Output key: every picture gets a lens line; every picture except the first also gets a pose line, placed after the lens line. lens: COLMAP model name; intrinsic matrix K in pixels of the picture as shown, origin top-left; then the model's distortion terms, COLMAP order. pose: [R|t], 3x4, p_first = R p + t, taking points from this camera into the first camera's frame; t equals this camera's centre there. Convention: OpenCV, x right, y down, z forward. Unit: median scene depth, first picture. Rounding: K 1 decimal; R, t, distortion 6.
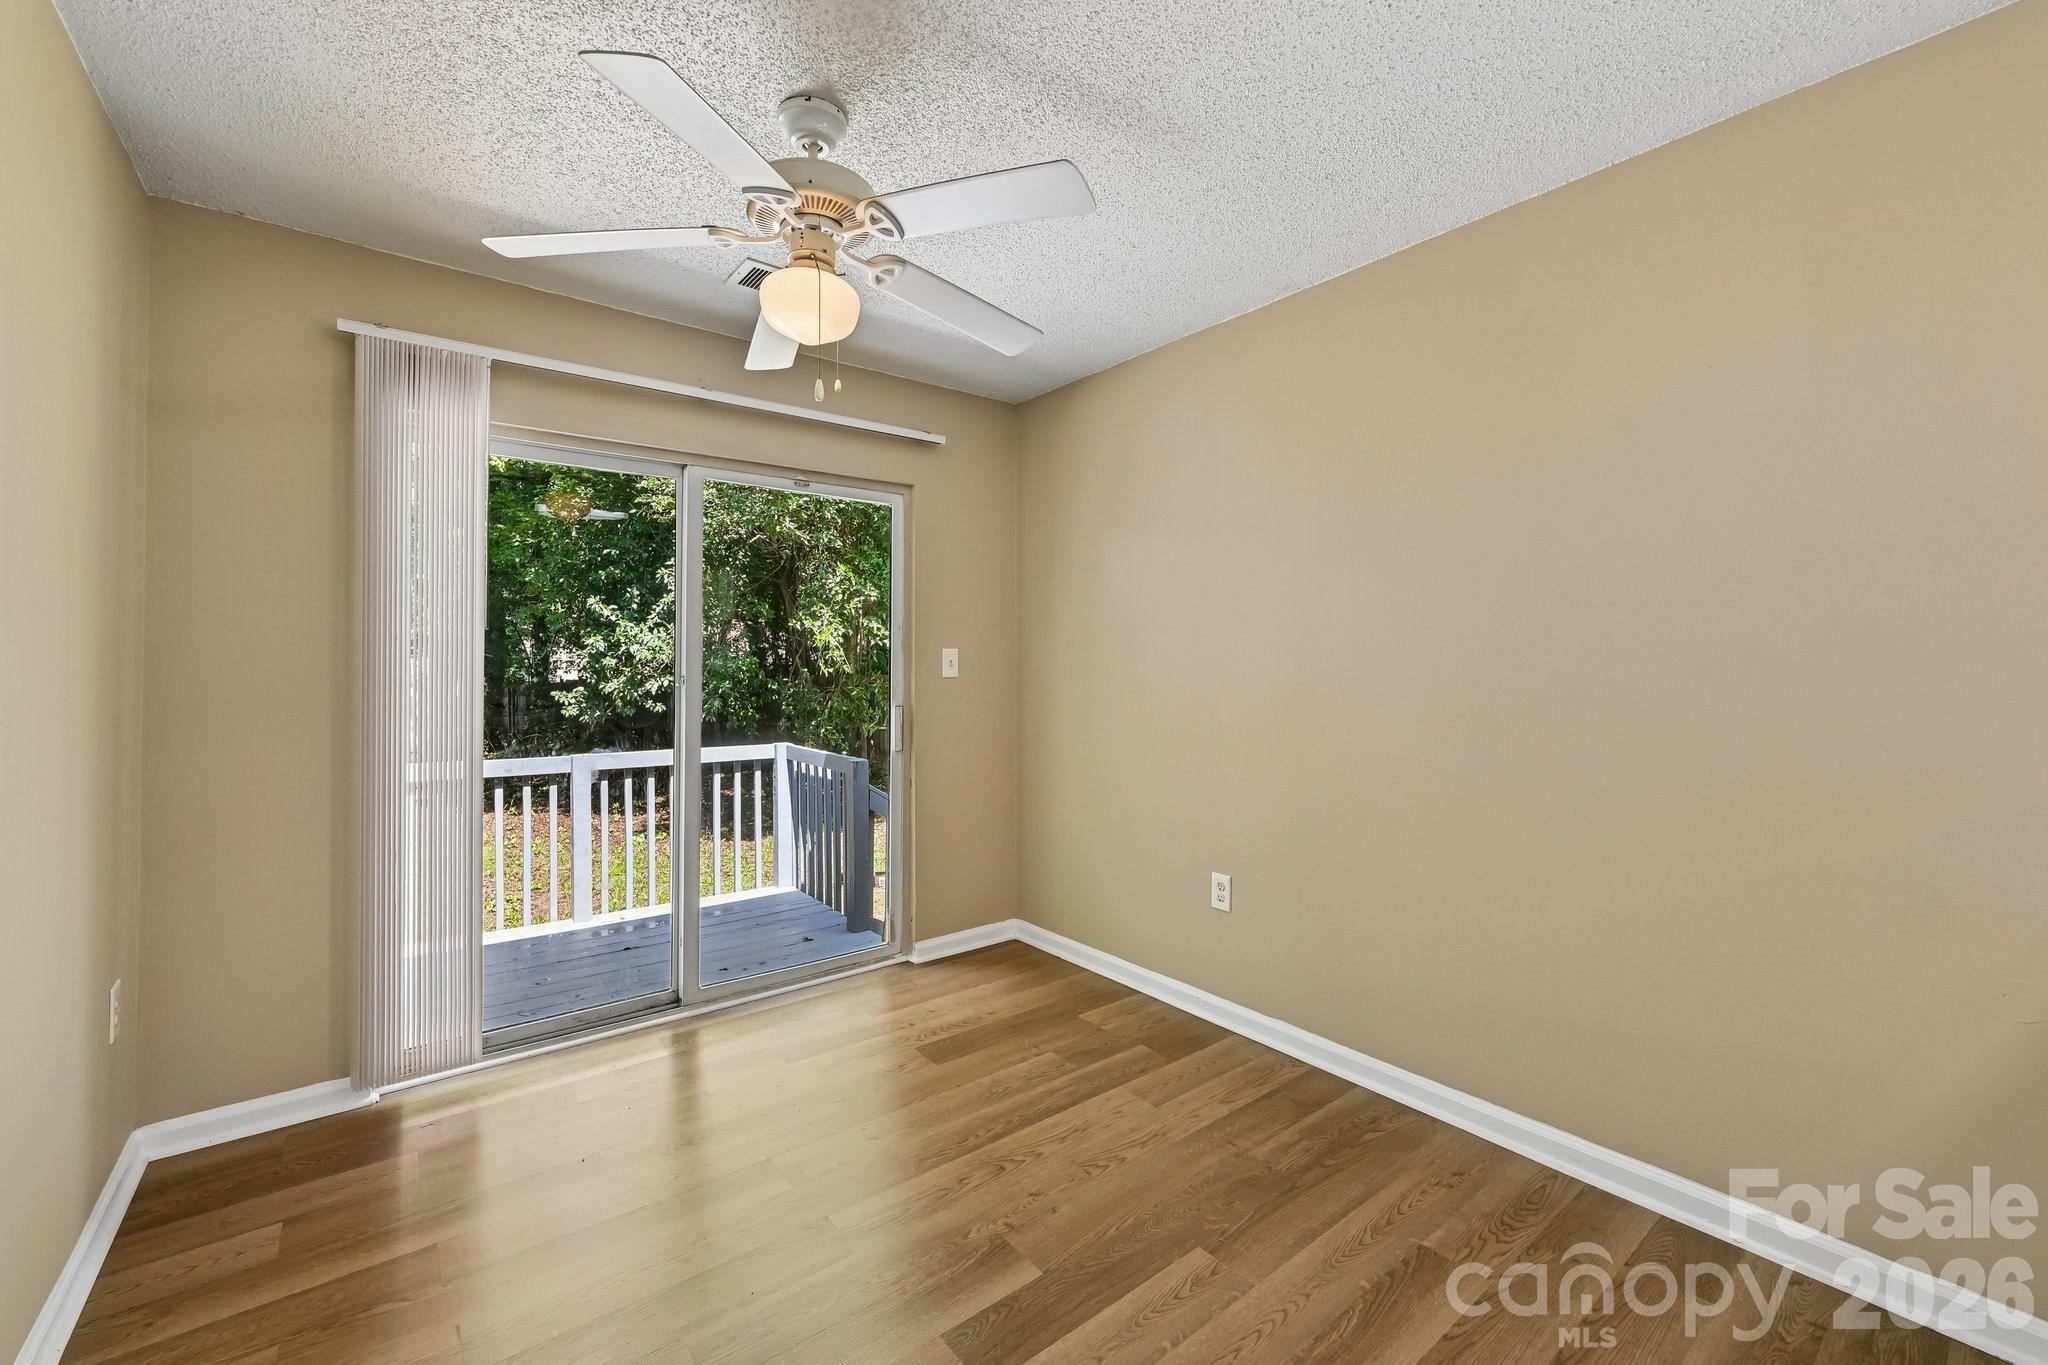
lens RADIAL K [[818.1, 0, 1049.6], [0, 818.1, 659.6], [0, 0, 1]] dist [-0.055181, 0.017339]
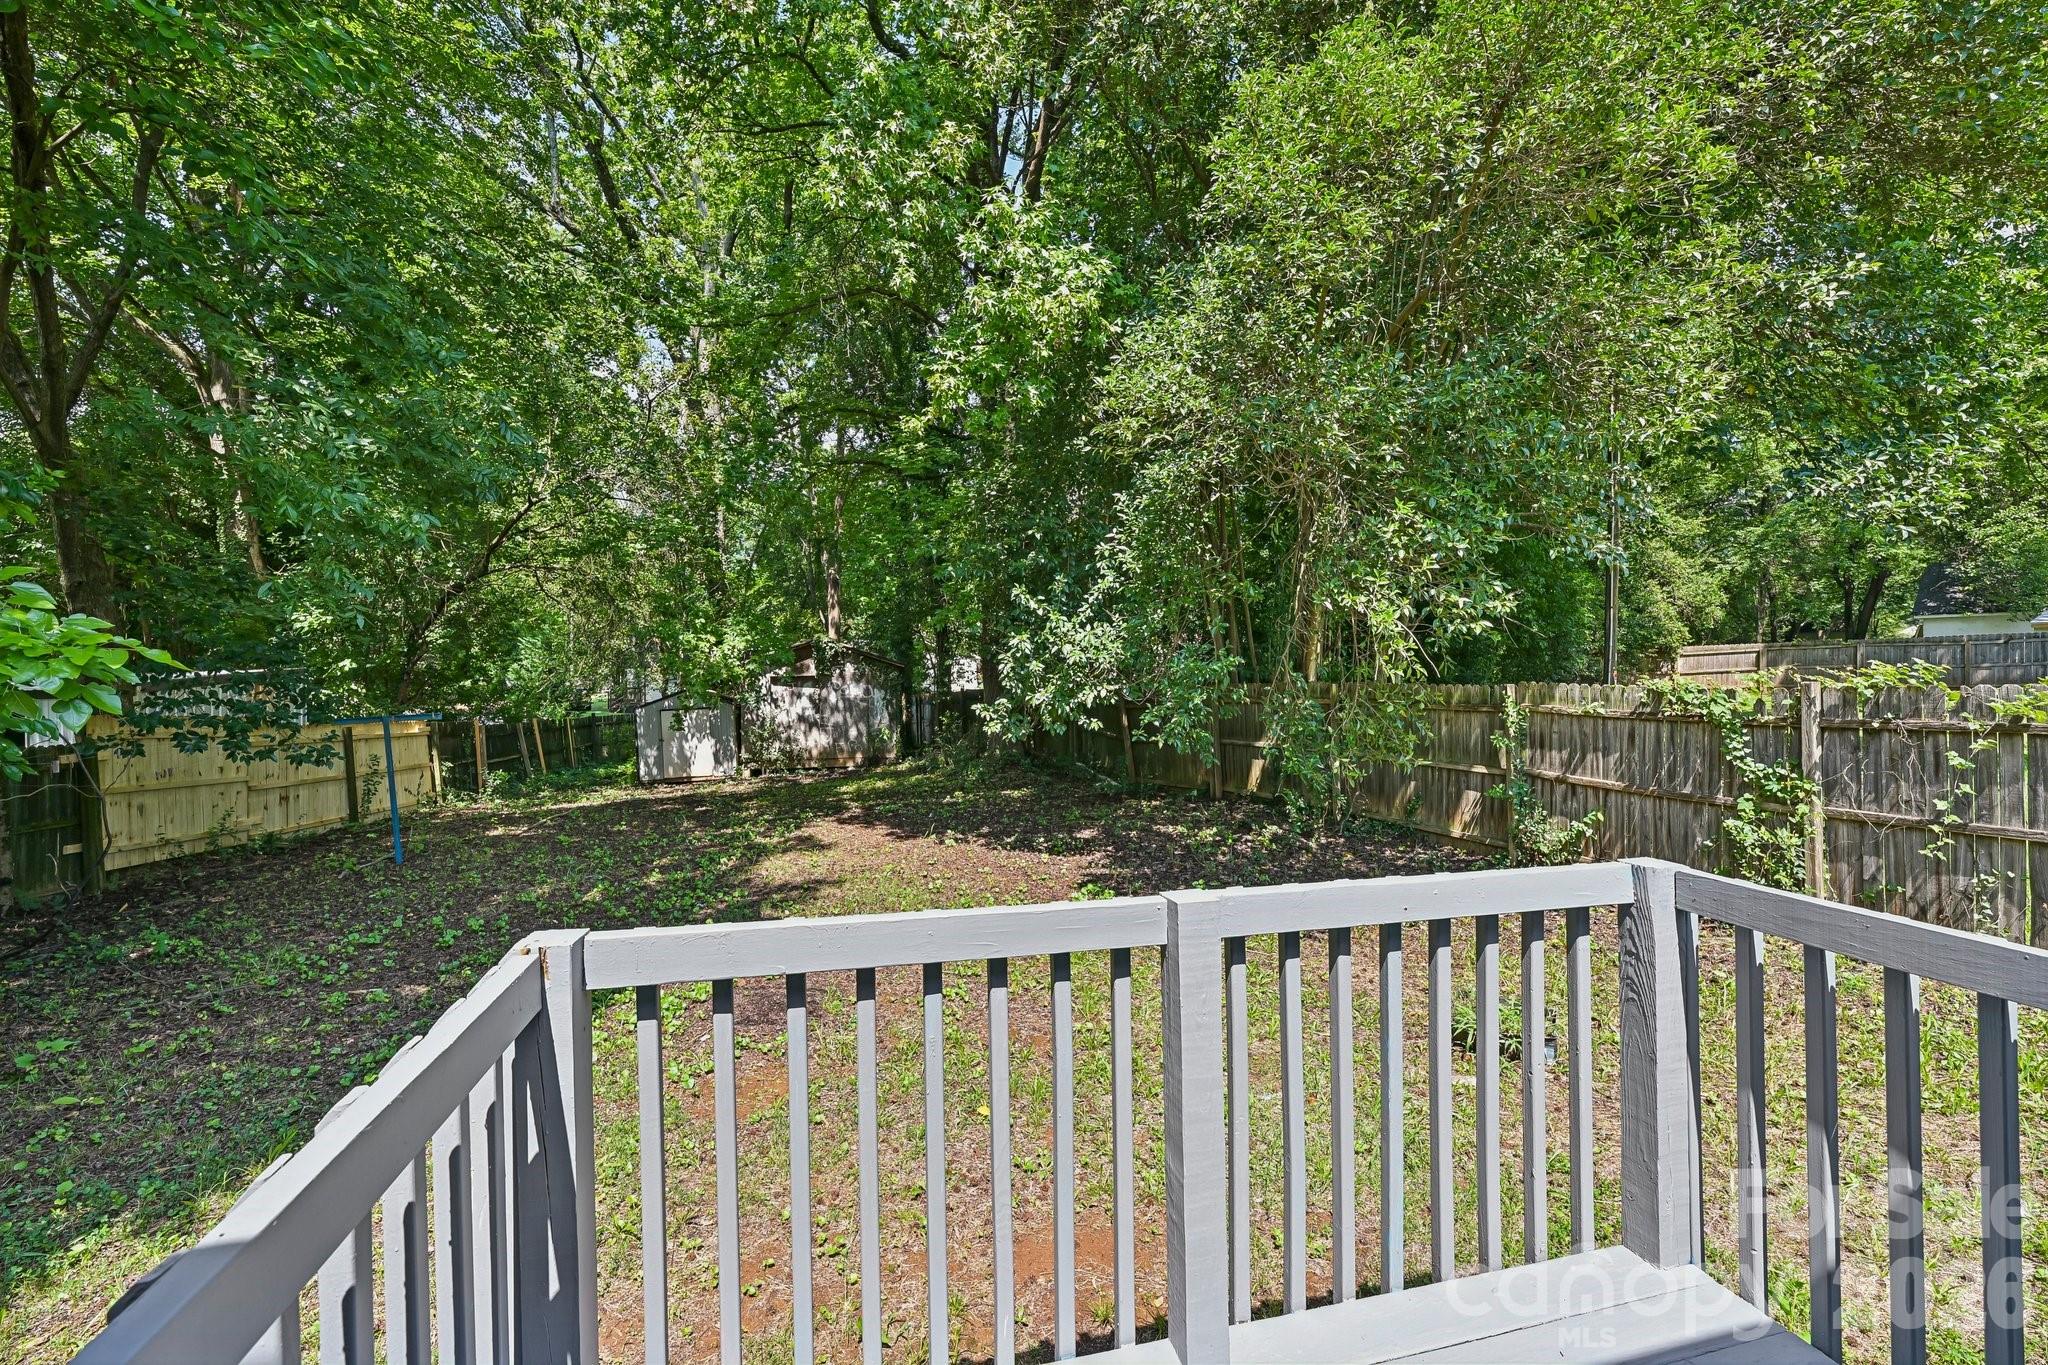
lens RADIAL K [[821.9, 0, 1015.9], [0, 821.9, 685.6], [0, 0, 1]] dist [0.002056, 0.000314]
pose [[0.894520, -0.002095, -0.447023, -0.202825], [0.011220, 0.999779, 0.017766, 0.006763], [0.446887, -0.020907, 0.894346, 0.263912]]
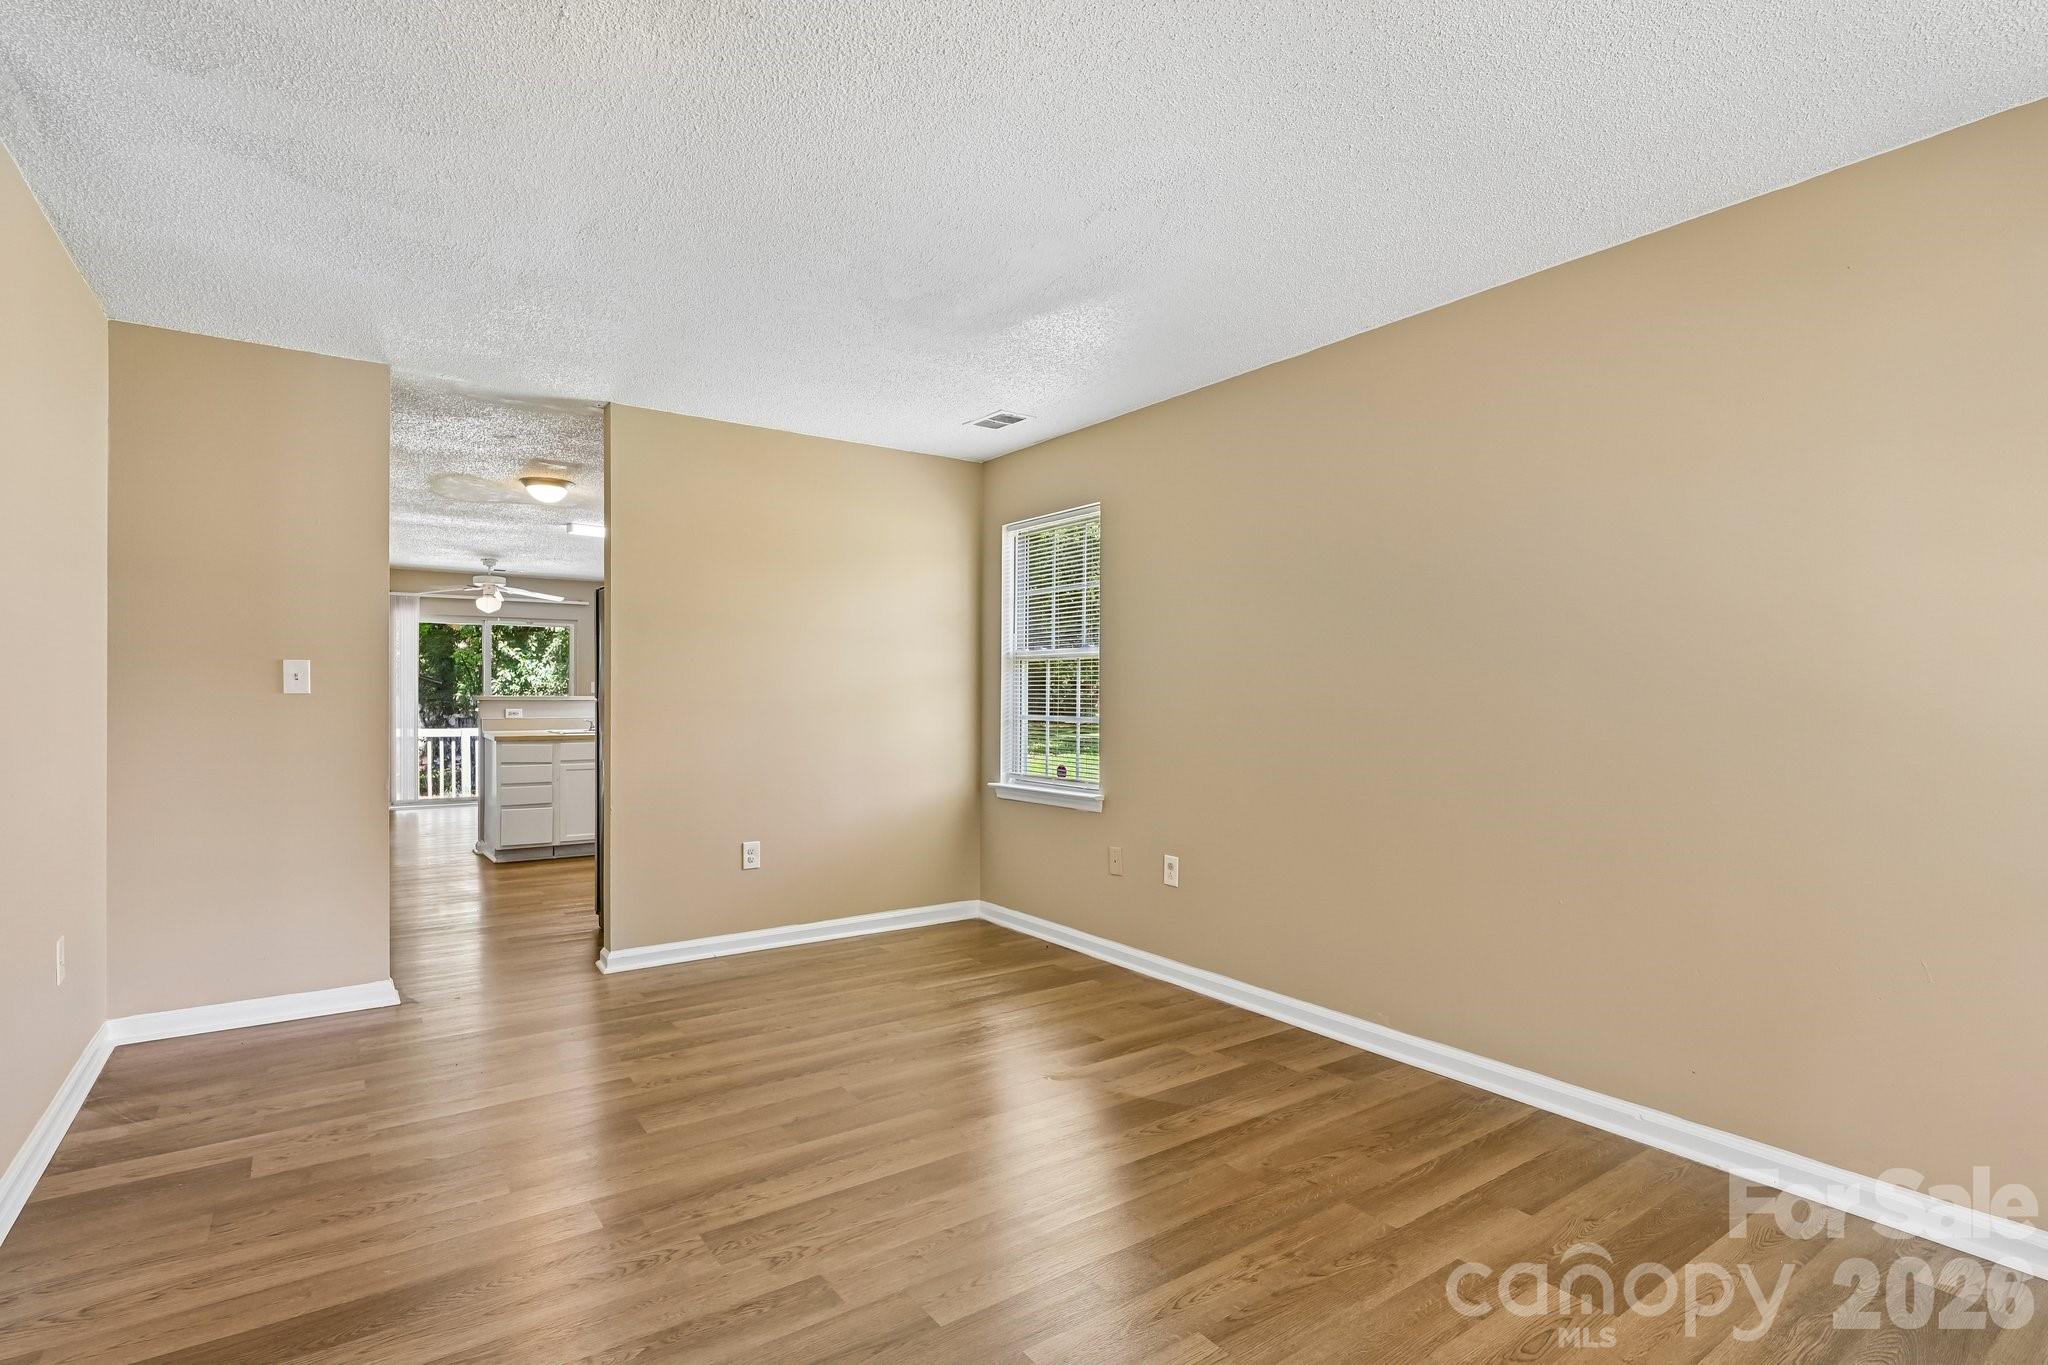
lens RADIAL K [[1021.7, 0, 1024.1], [0, 1021.7, 700.4], [0, 0, 1]] dist [0.004000, 0.000838]
pose [[0.995210, 0.005508, -0.097604, 0.538112], [-0.004485, 0.999933, 0.010693, 0.001933], [0.097657, -0.010204, 0.995168, -0.727710]]
